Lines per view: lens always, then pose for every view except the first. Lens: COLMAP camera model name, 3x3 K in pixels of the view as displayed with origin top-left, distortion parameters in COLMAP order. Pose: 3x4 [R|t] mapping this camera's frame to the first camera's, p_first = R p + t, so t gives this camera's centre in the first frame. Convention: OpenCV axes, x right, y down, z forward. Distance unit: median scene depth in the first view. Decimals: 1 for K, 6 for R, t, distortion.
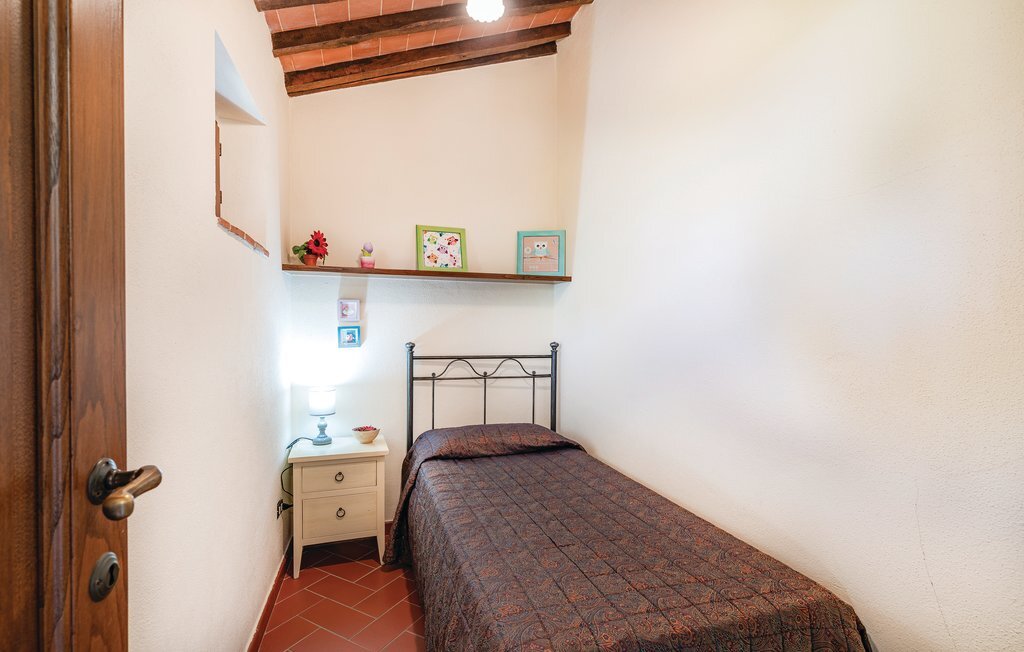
lens RADIAL K [[457.8, 0, 509.0], [0, 457.8, 307.4], [0, 0, 1]] dist [-0.001110, -0.000233]
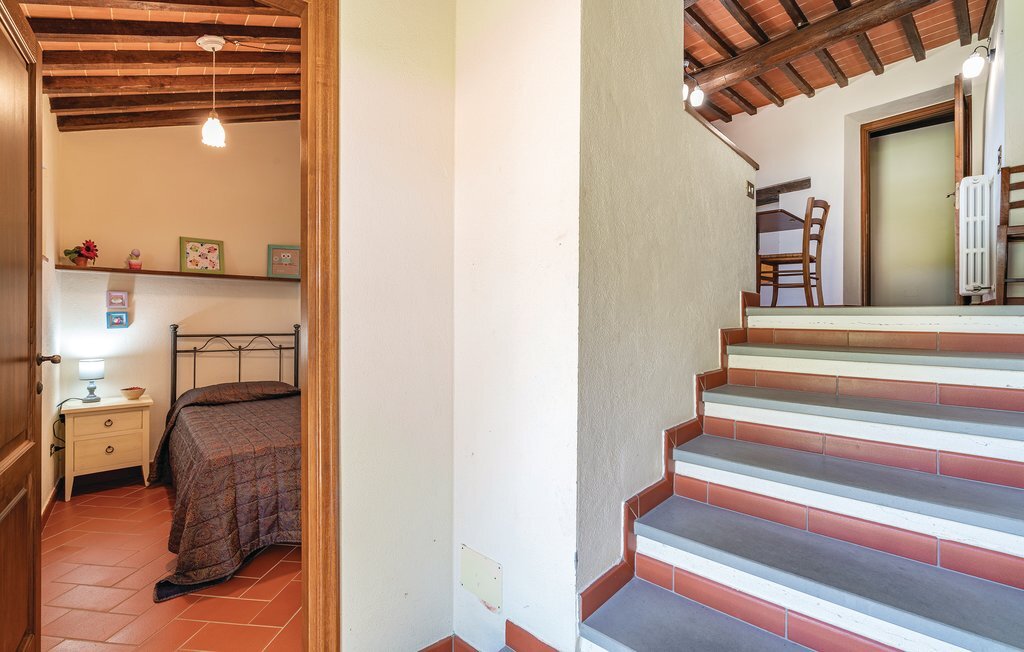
lens RADIAL K [[457.8, 0, 509.0], [0, 457.8, 307.4], [0, 0, 1]] dist [-0.001110, -0.000233]
pose [[0.926882, 0.013217, 0.375120, 0.196391], [-0.023492, 0.999463, 0.022832, -0.027693], [-0.374616, -0.029975, 0.926695, -0.626784]]
